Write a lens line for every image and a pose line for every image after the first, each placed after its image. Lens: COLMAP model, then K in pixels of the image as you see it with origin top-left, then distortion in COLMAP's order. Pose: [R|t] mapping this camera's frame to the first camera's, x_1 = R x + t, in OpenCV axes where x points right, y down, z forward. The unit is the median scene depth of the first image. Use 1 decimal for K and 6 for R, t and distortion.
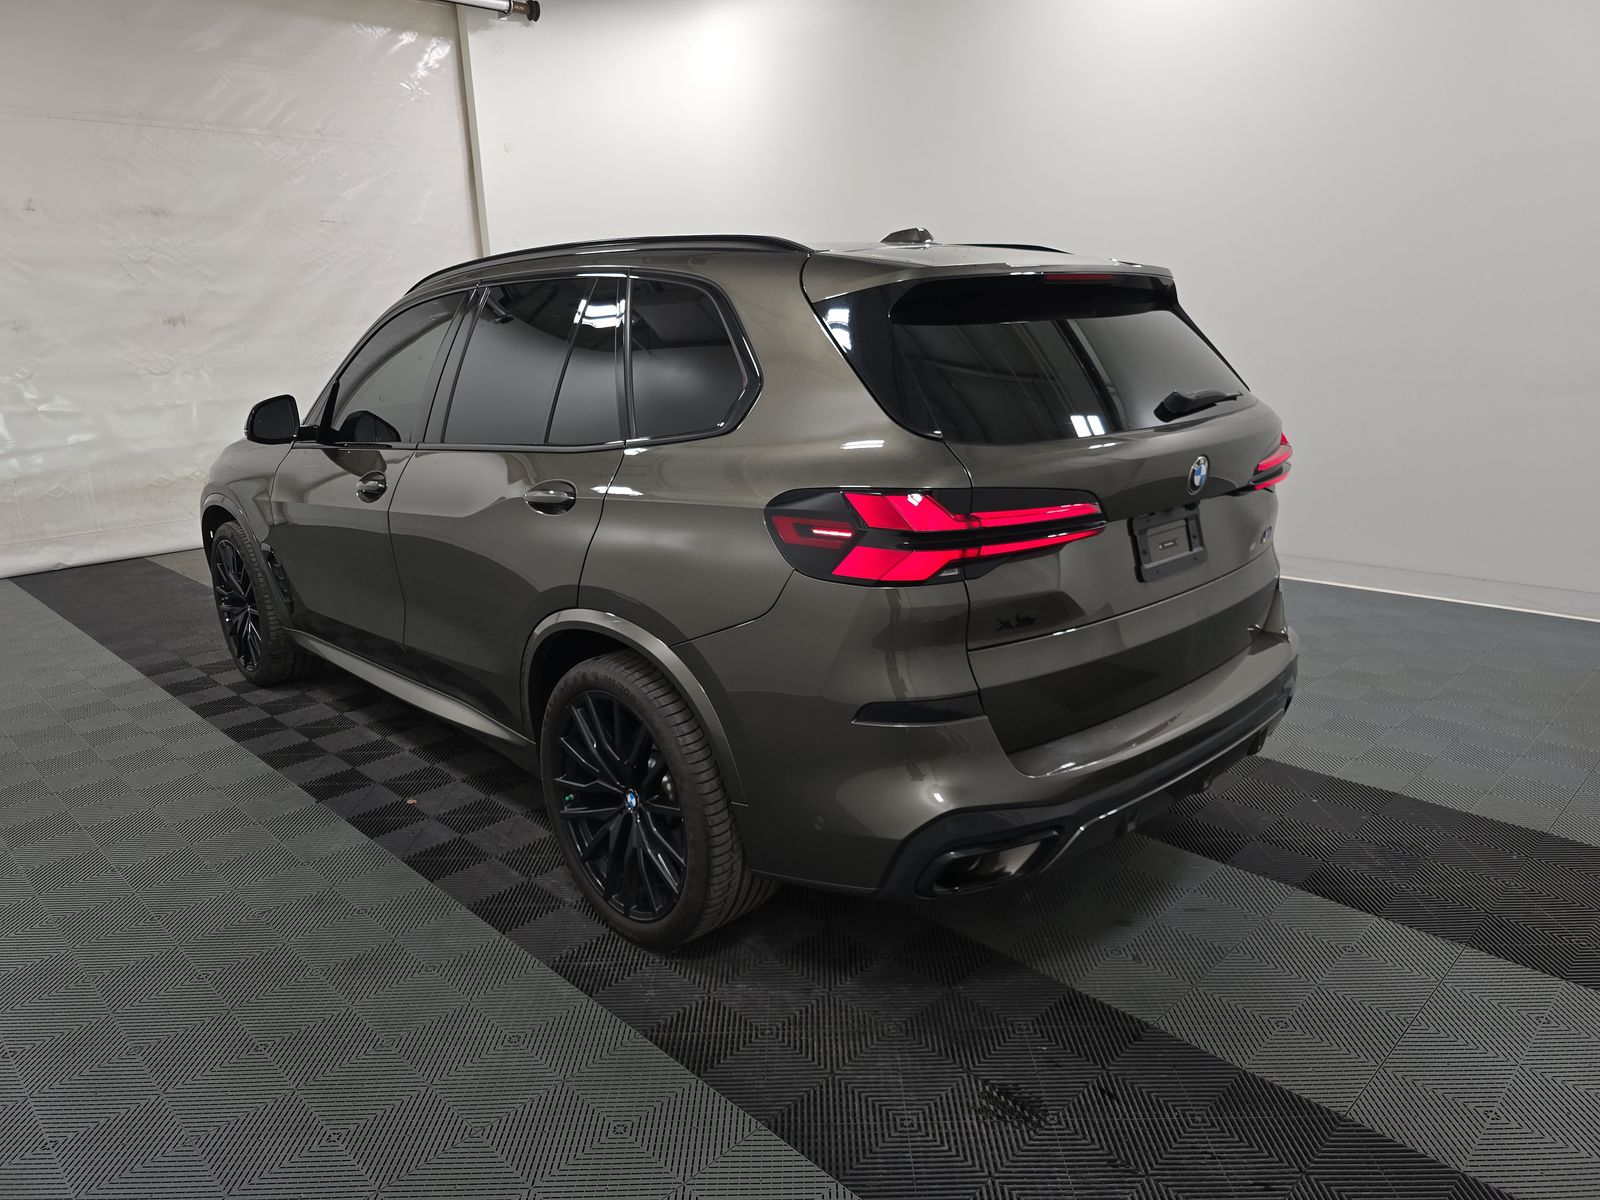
lens RADIAL K [[1057.5, 0, 800.0], [0, 1057.5, 600.0], [0, 0, 1]] dist [0.002223, 0.000648]
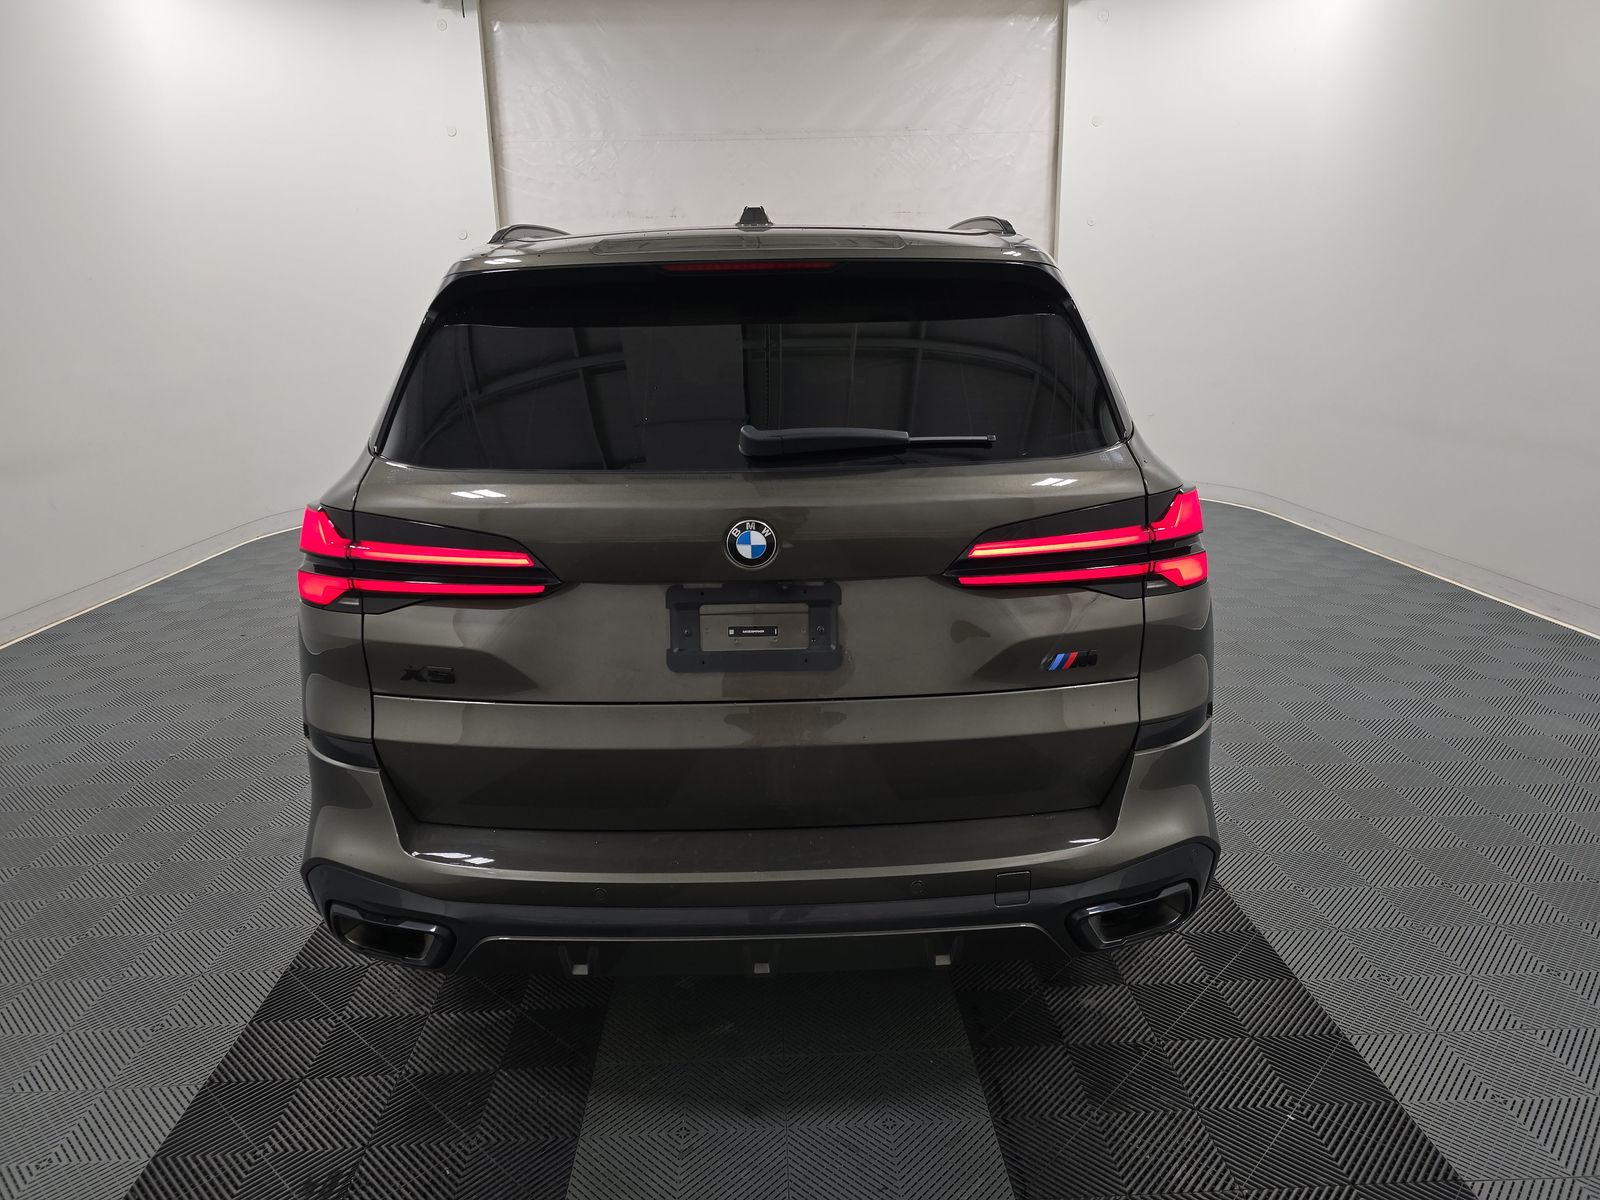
lens RADIAL K [[1091.4, 0, 800.0], [0, 1091.4, 600.0], [0, 0, 1]] dist [0.000689, -0.000233]
pose [[0.734244, 0.180667, -0.654404, 0.889821], [-0.175298, 0.981705, 0.074342, -0.141344], [0.655863, 0.060131, 0.752482, 0.461255]]
